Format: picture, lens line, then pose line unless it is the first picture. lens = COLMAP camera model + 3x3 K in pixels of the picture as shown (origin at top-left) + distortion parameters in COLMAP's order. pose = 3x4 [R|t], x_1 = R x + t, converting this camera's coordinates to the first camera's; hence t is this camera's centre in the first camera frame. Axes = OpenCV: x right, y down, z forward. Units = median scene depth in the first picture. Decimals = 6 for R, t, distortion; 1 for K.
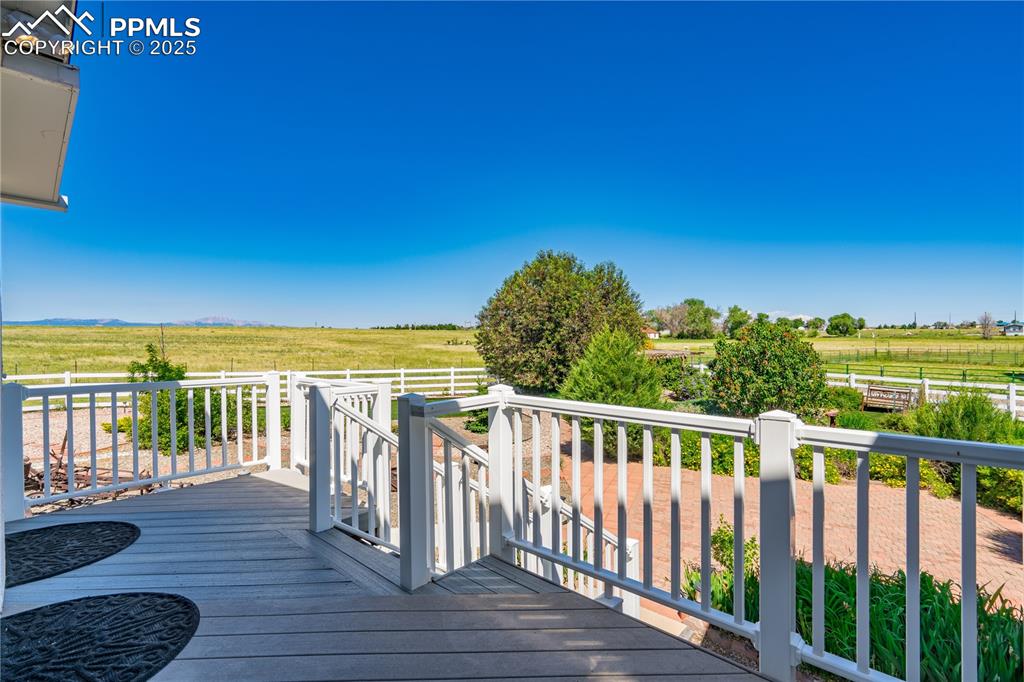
lens RADIAL K [[462.2, 0, 511.4], [0, 462.2, 341.9], [0, 0, 1]] dist [-0.000862, -0.000060]
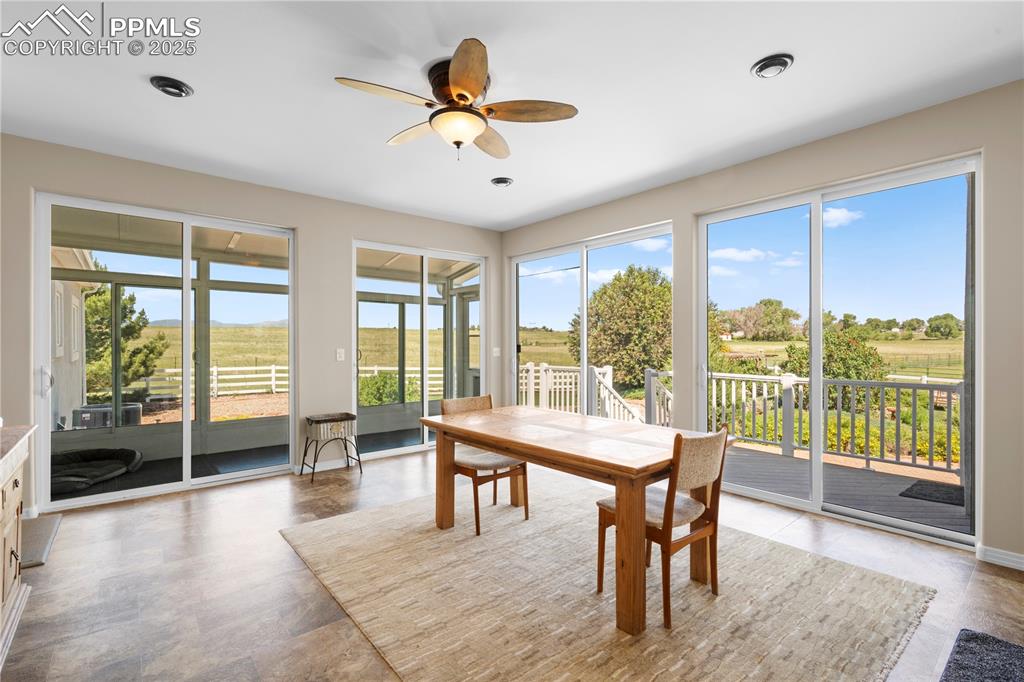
lens RADIAL K [[460.8, 0, 514.1], [0, 460.8, 342.9], [0, 0, 1]] dist [-0.000200, 0.000934]
pose [[0.991365, 0.005901, -0.130996, -0.063003], [-0.005854, 0.999983, 0.000744, -0.003347], [0.130998, 0.000030, 0.991383, -0.171211]]
